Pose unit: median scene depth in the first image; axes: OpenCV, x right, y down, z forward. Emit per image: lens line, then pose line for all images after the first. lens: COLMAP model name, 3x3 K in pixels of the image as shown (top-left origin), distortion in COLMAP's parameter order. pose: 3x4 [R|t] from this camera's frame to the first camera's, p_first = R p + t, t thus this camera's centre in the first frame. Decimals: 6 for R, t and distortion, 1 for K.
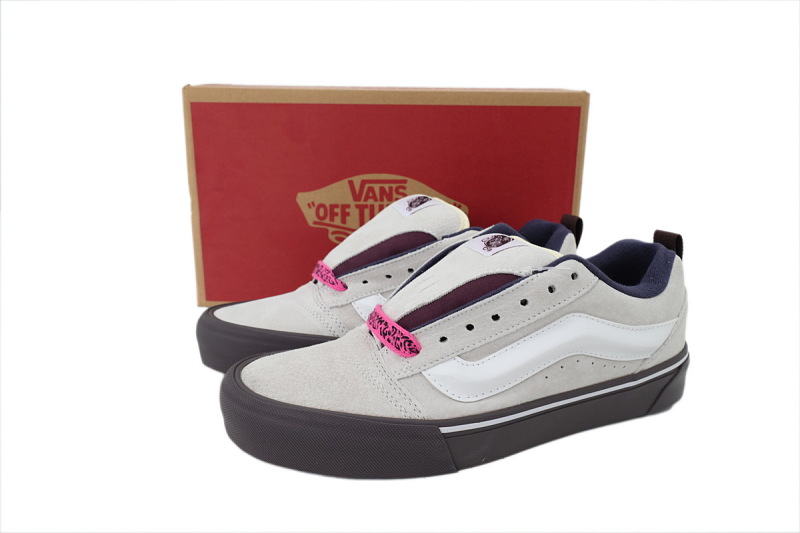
lens RADIAL K [[685.2, 0, 400.2], [0, 685.2, 264.6], [0, 0, 1]] dist [0.013550, -0.001802]
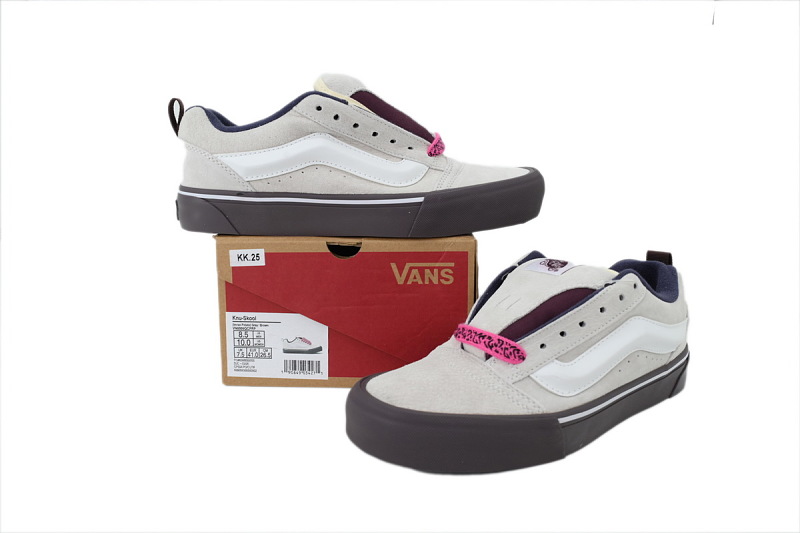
lens RADIAL K [[685.2, 0, 399.5], [0, 685.2, 267.3], [0, 0, 1]] dist [0.013550, -0.001802]
pose [[0.965819, -0.052745, 0.253794, -0.470640], [0.069132, 0.996030, -0.056082, 0.022980], [-0.249829, 0.071710, 0.965631, -0.092246]]
